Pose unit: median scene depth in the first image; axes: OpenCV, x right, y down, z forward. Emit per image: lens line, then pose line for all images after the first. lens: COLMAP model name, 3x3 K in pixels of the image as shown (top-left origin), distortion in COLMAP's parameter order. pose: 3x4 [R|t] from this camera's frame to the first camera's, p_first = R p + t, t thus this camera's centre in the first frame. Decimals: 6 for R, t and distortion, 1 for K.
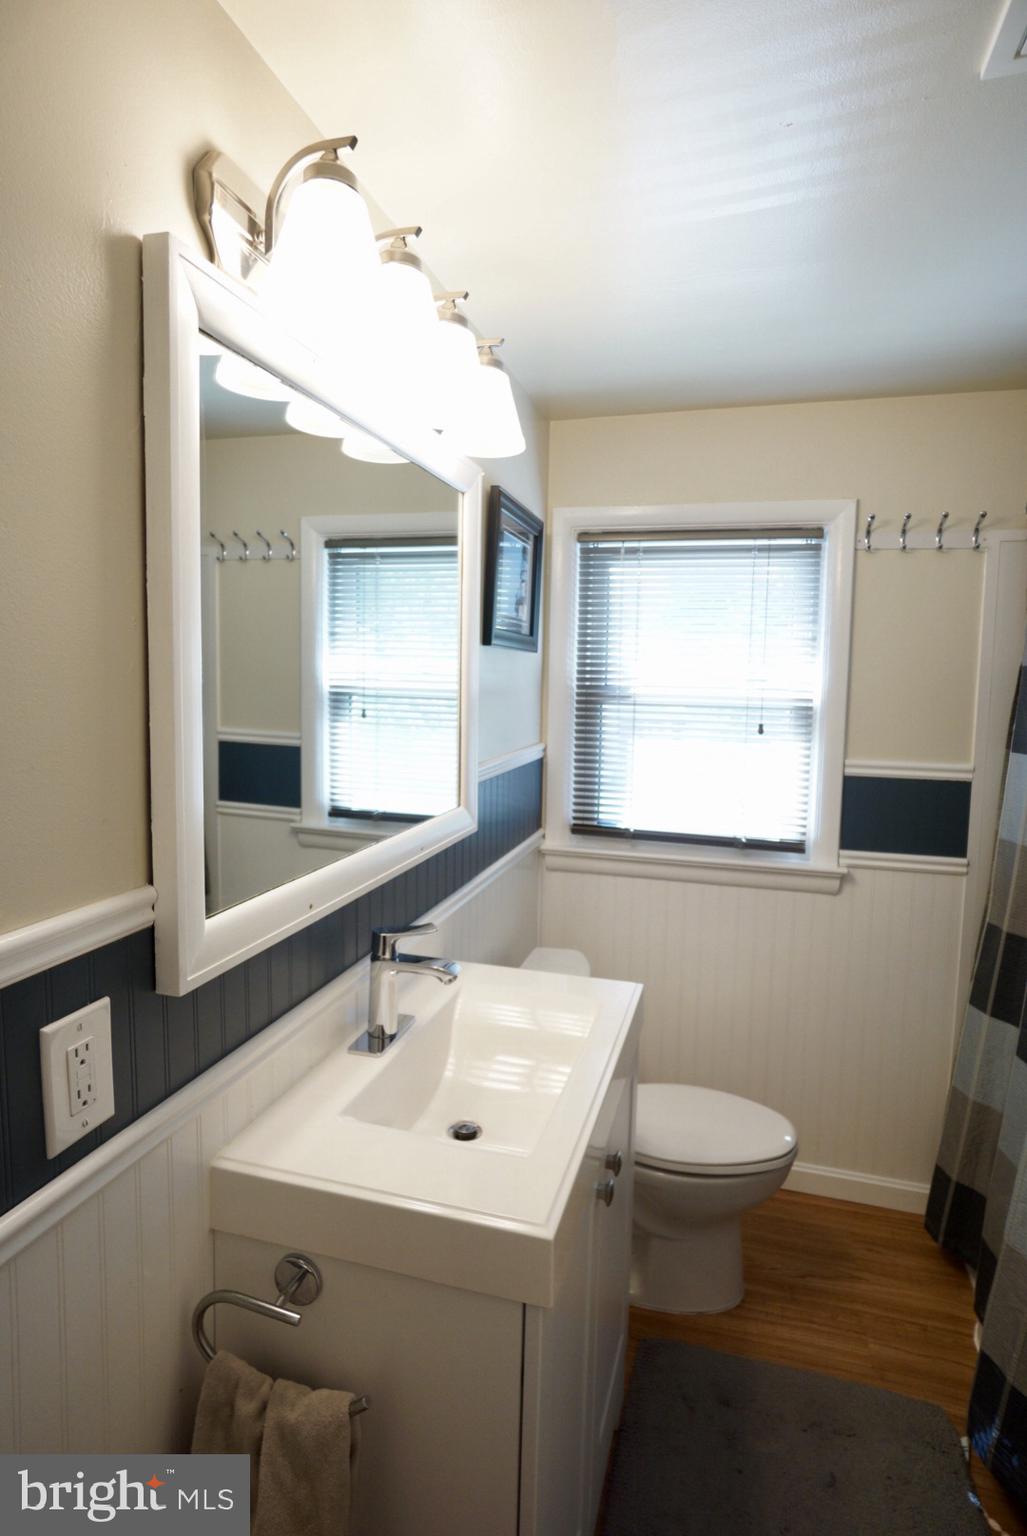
lens RADIAL K [[828.4, 0, 510.9], [0, 828.4, 768.4], [0, 0, 1]] dist [-0.008902, 0.000208]
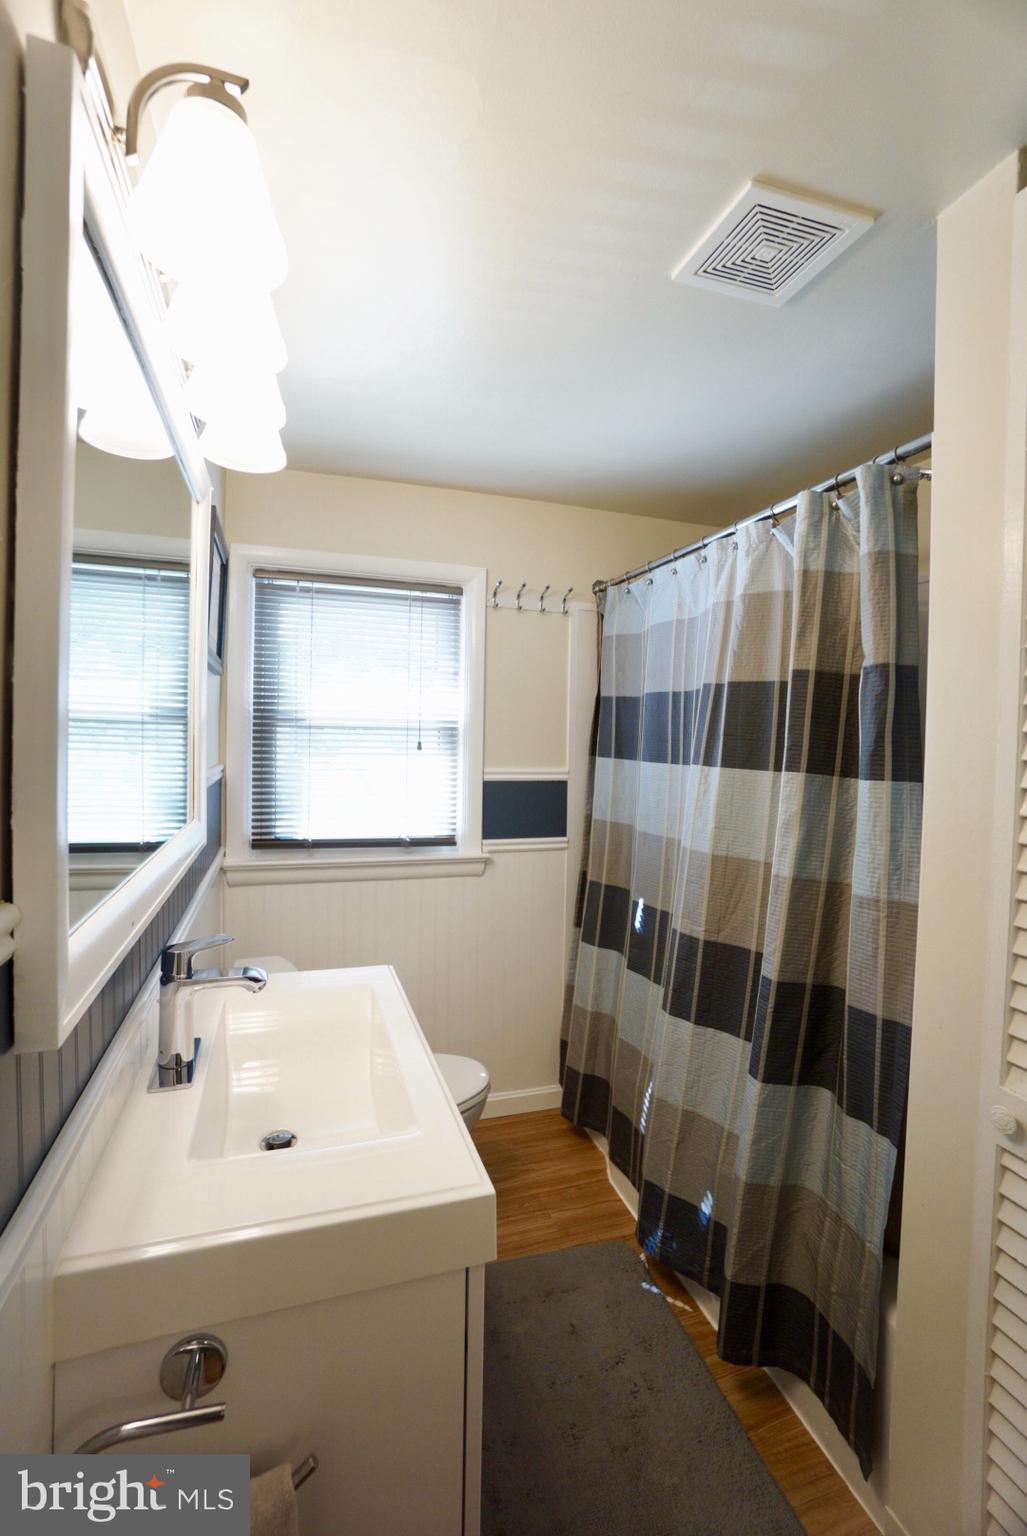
lens RADIAL K [[682.9, 0, 516.5], [0, 682.9, 764.0], [0, 0, 1]] dist [-0.050766, 0.015011]
pose [[0.831352, -0.026663, 0.555106, -0.137018], [0.056183, 0.997763, -0.036217, 0.023352], [-0.552898, 0.061297, 0.830991, 0.093289]]
